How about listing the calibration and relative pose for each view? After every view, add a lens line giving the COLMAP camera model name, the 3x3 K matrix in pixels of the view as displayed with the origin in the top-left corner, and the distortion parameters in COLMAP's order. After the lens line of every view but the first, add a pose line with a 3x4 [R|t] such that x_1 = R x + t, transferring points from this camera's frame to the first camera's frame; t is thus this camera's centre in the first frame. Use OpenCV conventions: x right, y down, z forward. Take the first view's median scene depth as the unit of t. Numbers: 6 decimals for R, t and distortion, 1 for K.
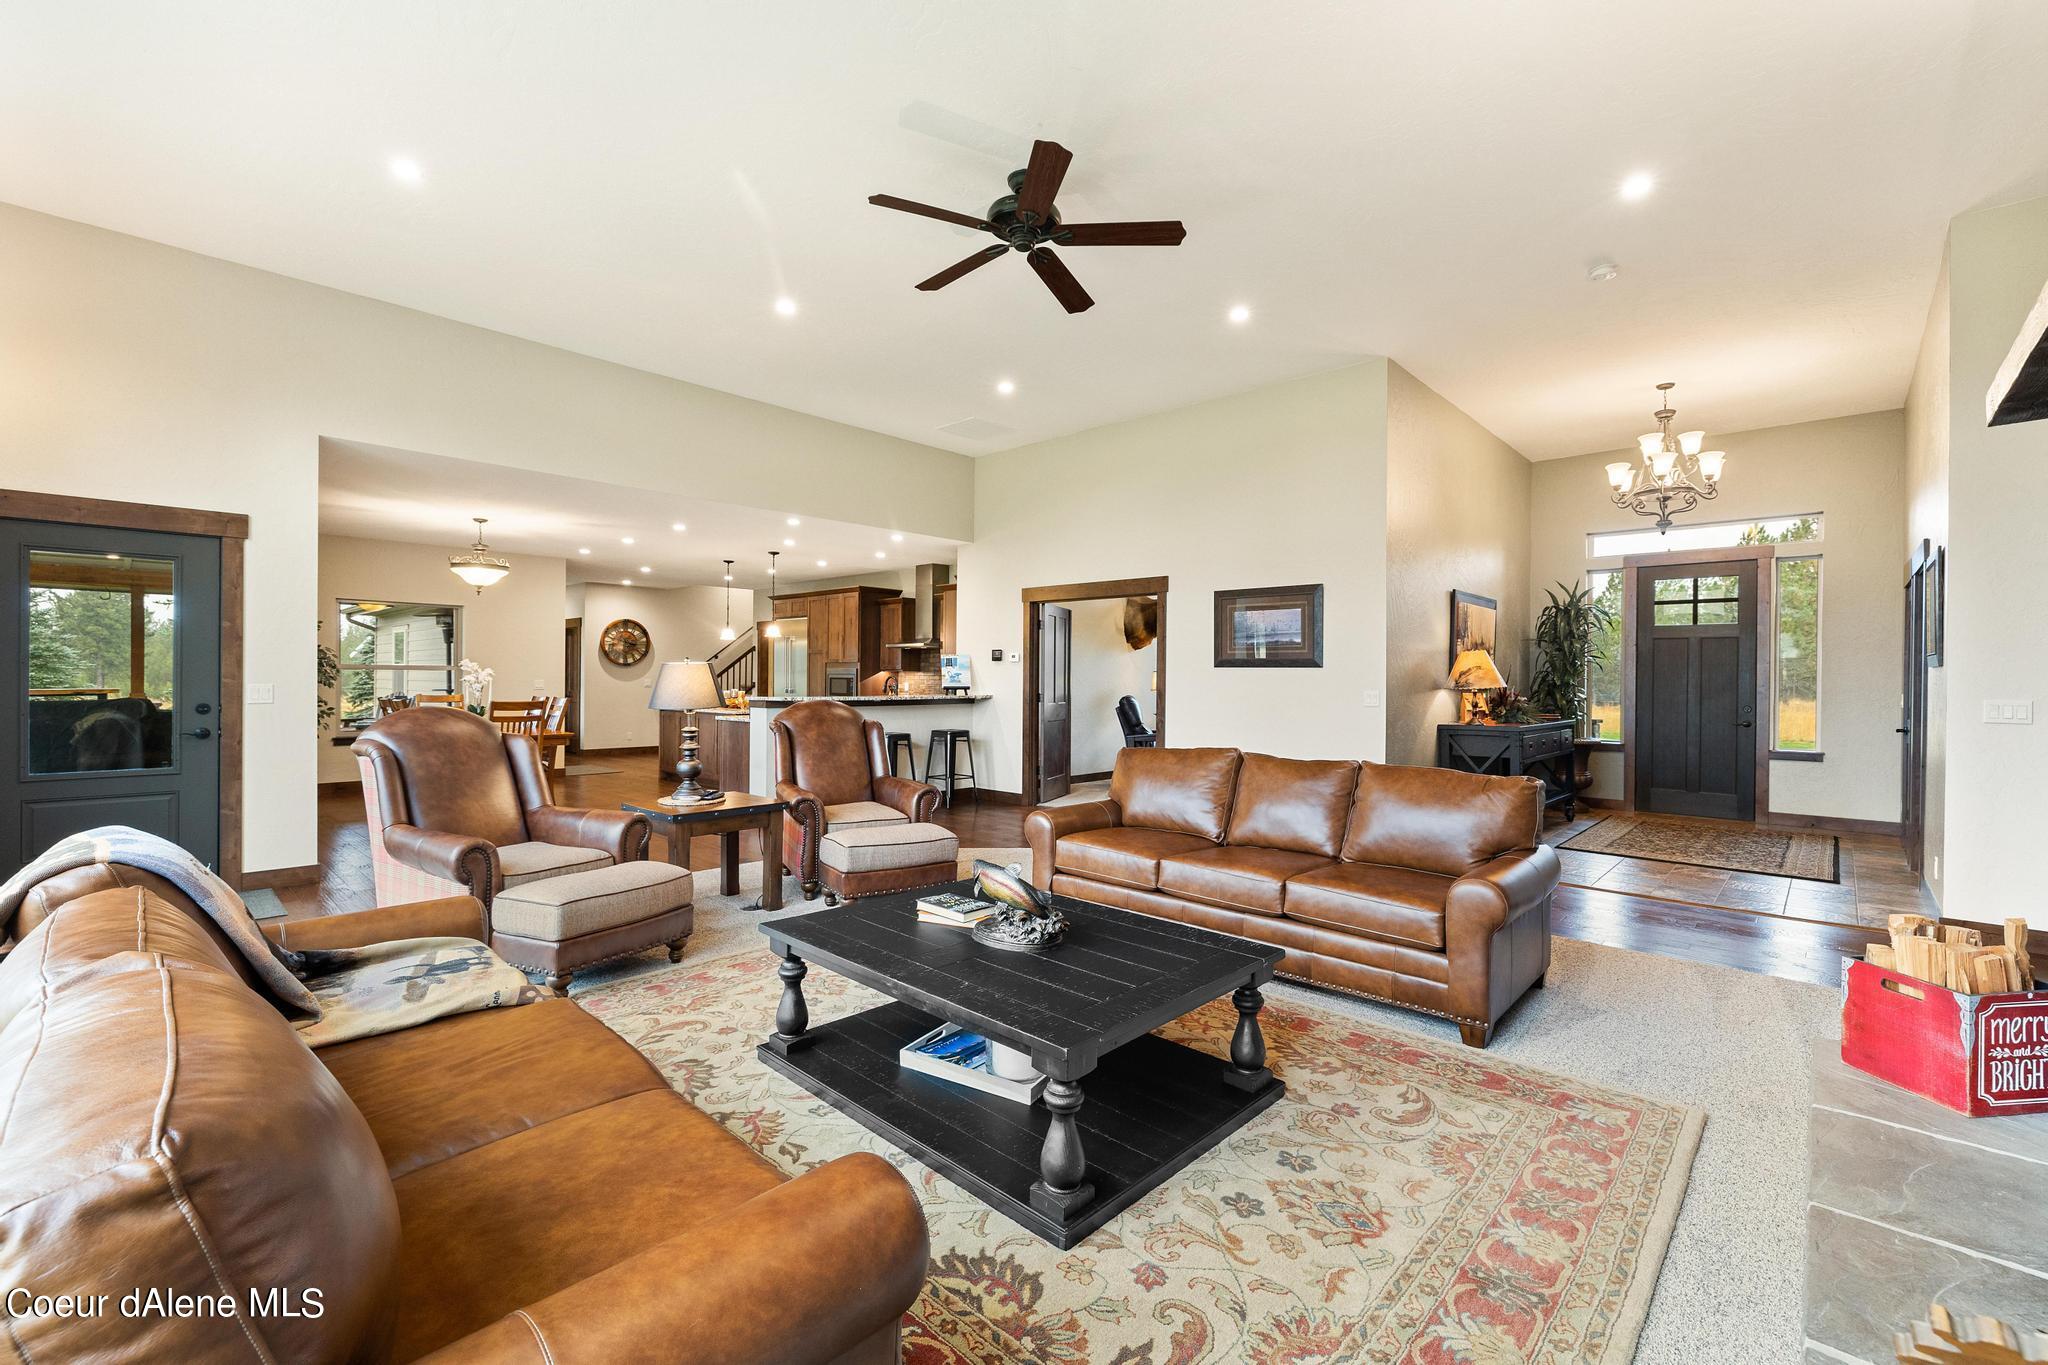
lens RADIAL K [[853.1, 0, 1023.6], [0, 853.1, 678.8], [0, 0, 1]] dist [-0.005846, 0.000849]
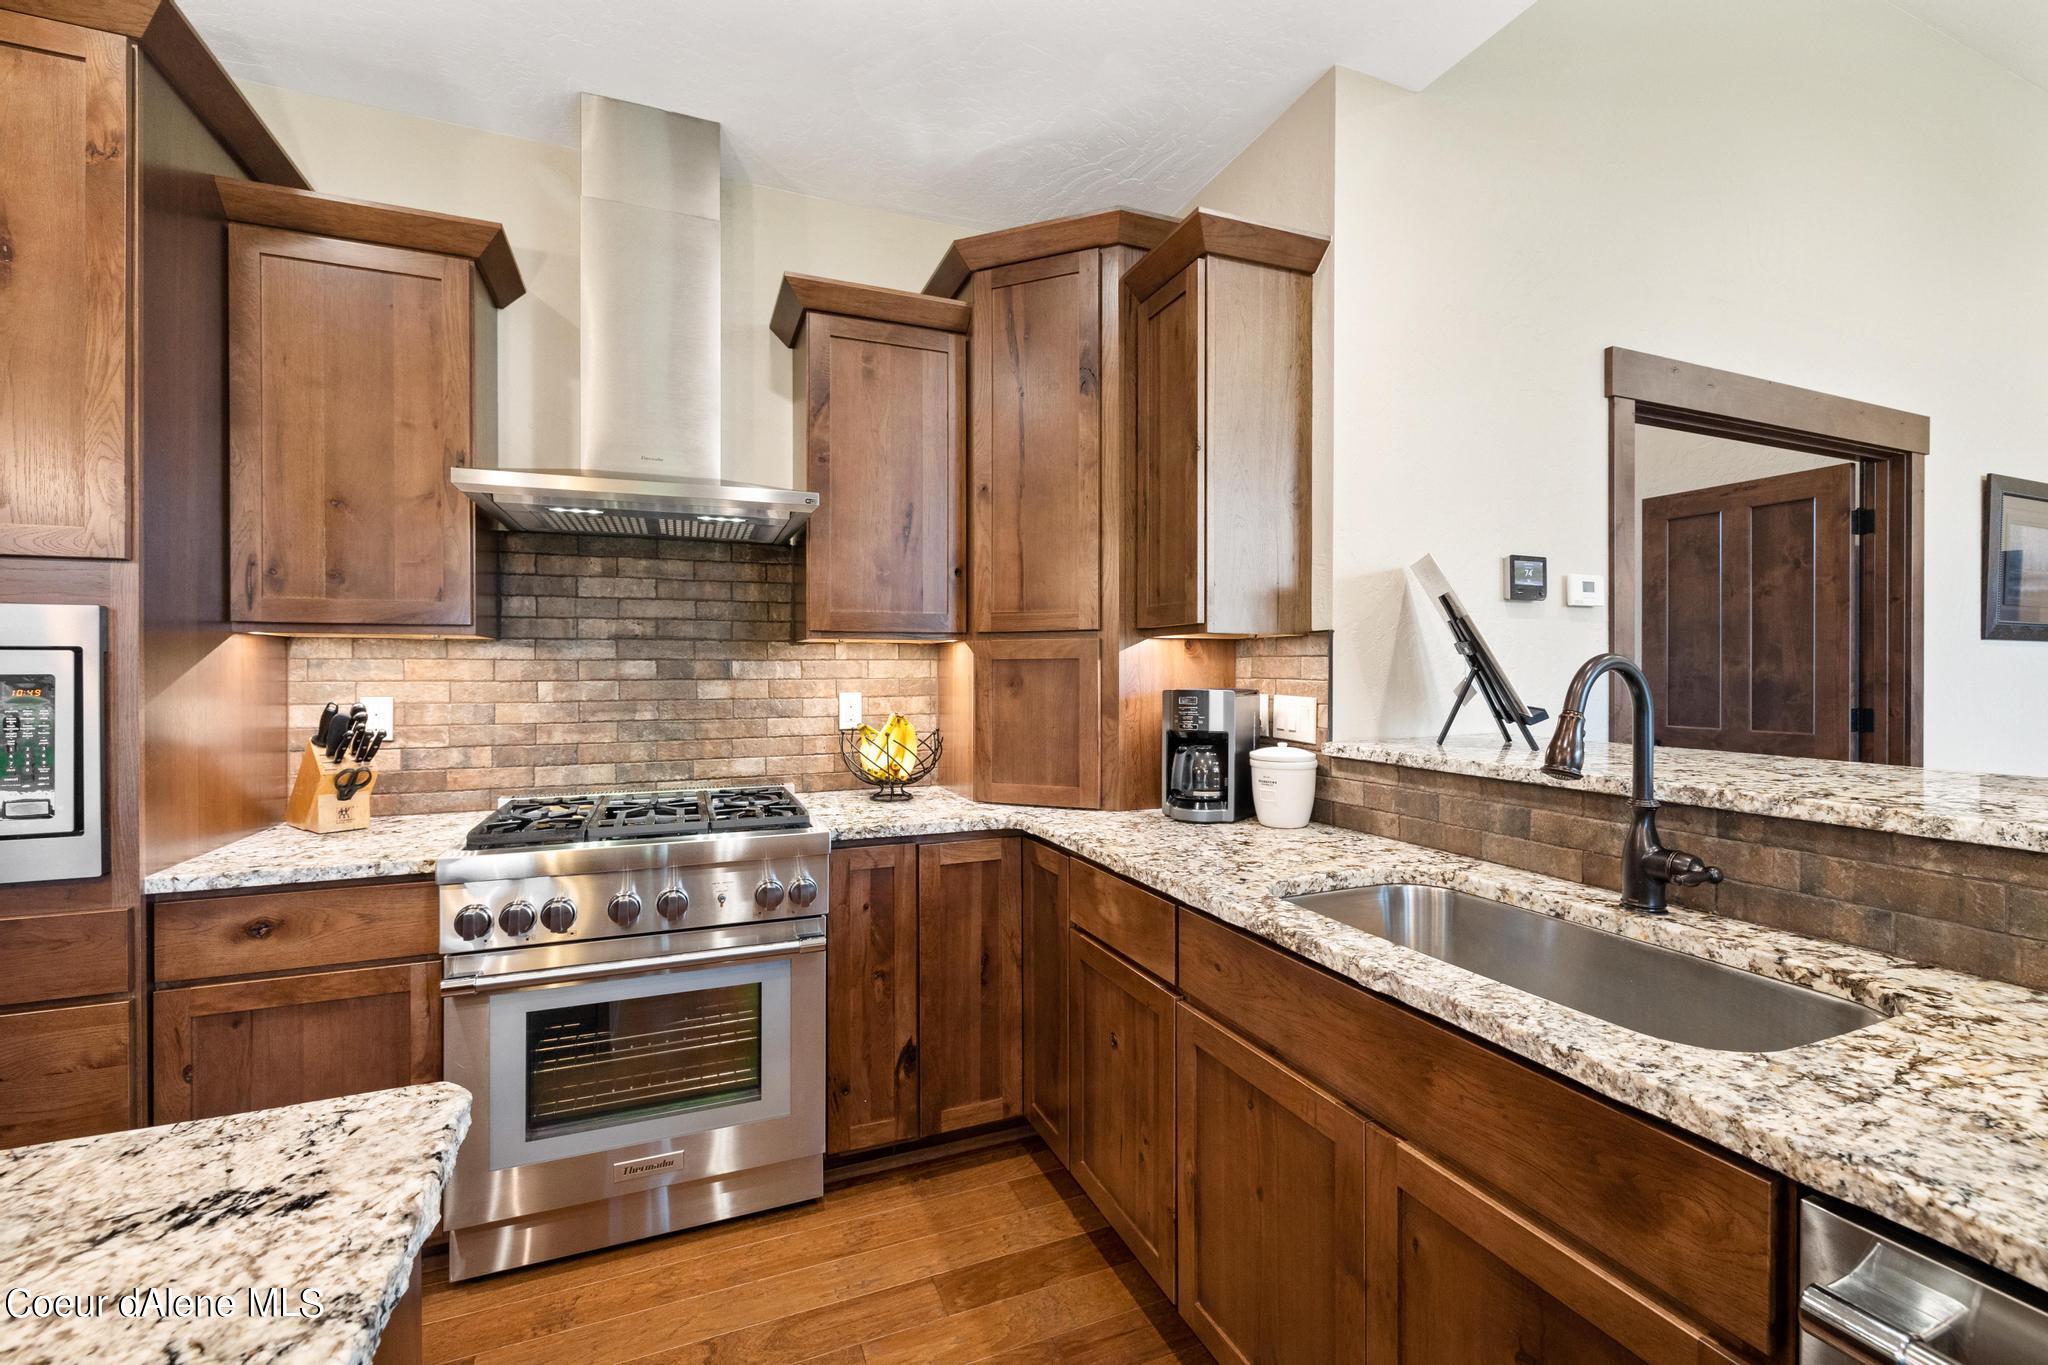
lens RADIAL K [[853.1, 0, 1030.5], [0, 853.1, 672.9], [0, 0, 1]] dist [-0.005846, 0.000849]
pose [[0.407851, -0.011505, 0.912976, -0.257484], [0.006436, 0.999932, 0.009726, -0.001802], [-0.913026, 0.001910, 0.407898, 0.810313]]
